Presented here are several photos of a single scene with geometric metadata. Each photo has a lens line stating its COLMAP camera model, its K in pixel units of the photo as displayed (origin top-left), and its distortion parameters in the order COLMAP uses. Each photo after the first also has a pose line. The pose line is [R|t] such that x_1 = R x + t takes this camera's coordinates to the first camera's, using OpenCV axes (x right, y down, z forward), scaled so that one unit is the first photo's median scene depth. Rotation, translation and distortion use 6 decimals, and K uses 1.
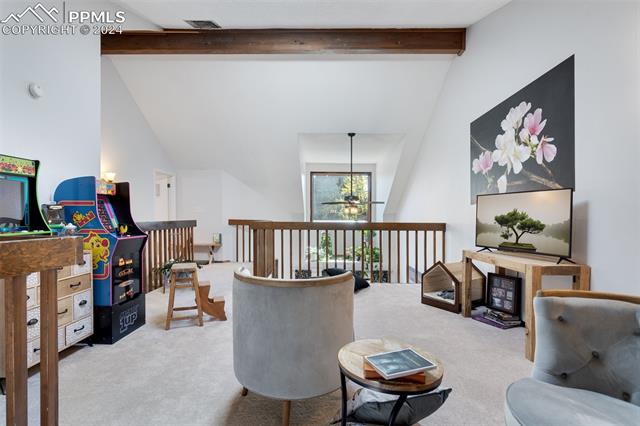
lens RADIAL K [[292.2, 0, 316.6], [0, 292.2, 212.1], [0, 0, 1]] dist [-0.000962, 0.000354]
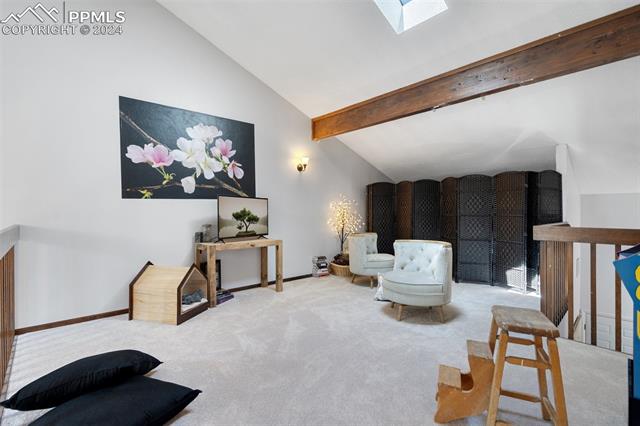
lens RADIAL K [[293.3, 0, 317.7], [0, 293.3, 207.7], [0, 0, 1]] dist [-0.000758, 0.000364]
pose [[-0.701159, 0.004997, 0.712987, -0.586947], [-0.012980, 0.999720, -0.019771, 0.010955], [-0.712886, -0.023117, -0.700898, 1.659208]]
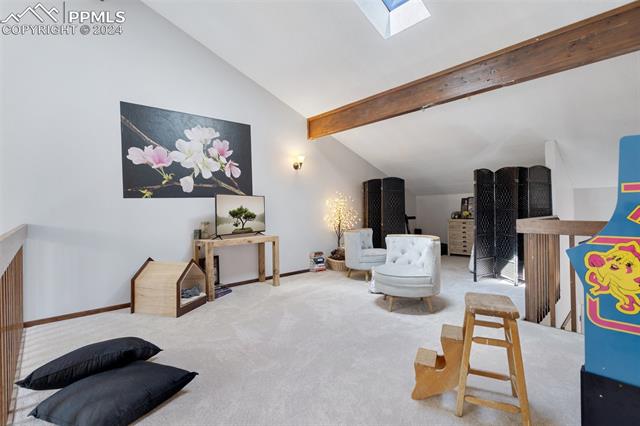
lens RADIAL K [[298.6, 0, 325.2], [0, 298.6, 201.9], [0, 0, 1]] dist [-0.001745, -0.000013]
pose [[-0.706600, 0.019424, 0.707346, -0.690277], [-0.000889, 0.999598, -0.028338, 0.011743], [-0.707612, -0.020652, -0.706299, 1.681885]]
